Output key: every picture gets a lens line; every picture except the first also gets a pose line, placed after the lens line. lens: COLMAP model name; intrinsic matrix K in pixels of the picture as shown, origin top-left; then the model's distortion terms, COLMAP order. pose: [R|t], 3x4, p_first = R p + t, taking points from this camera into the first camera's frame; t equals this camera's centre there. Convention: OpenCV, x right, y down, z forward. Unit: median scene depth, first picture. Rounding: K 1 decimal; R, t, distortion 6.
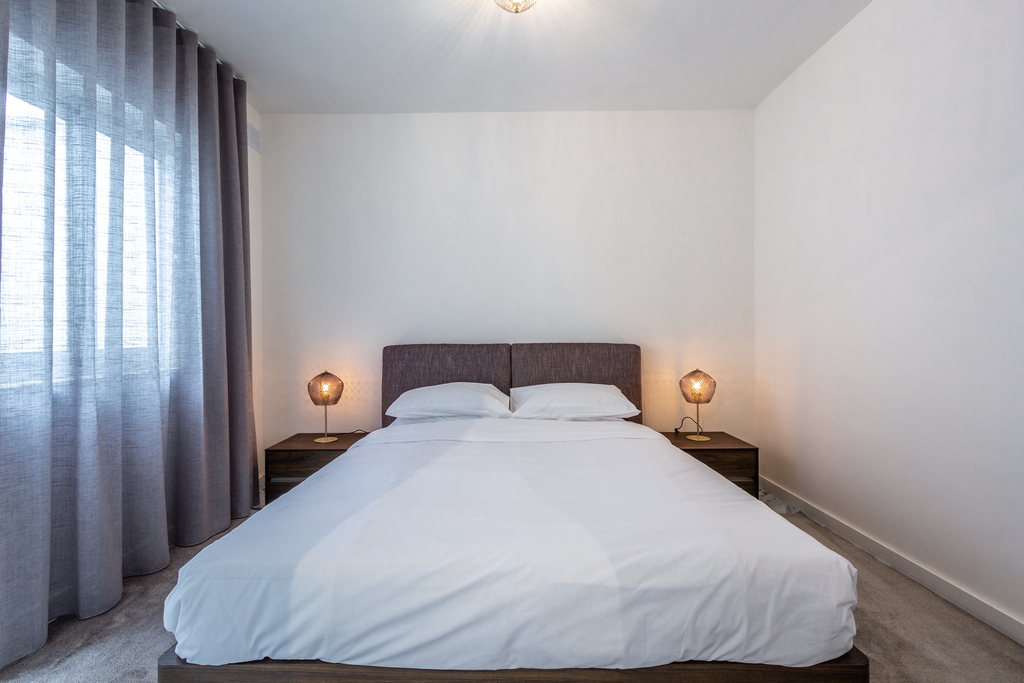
lens RADIAL K [[476.6, 0, 512.8], [0, 476.6, 330.0], [0, 0, 1]] dist [-0.001444, 0.000023]
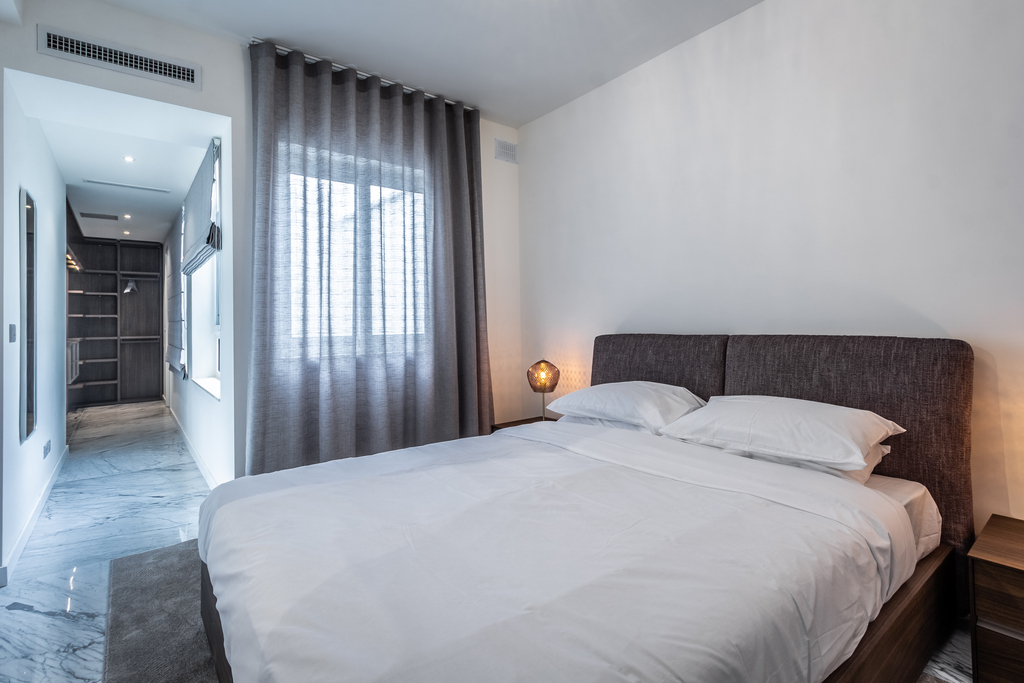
lens RADIAL K [[490.7, 0, 513.3], [0, 490.7, 311.8], [0, 0, 1]] dist [0.014408, 0.000356]
pose [[0.611828, -0.023035, -0.790656, 0.401346], [0.016638, 0.999730, -0.016251, 0.000377], [0.790816, -0.003212, 0.612046, 0.293679]]
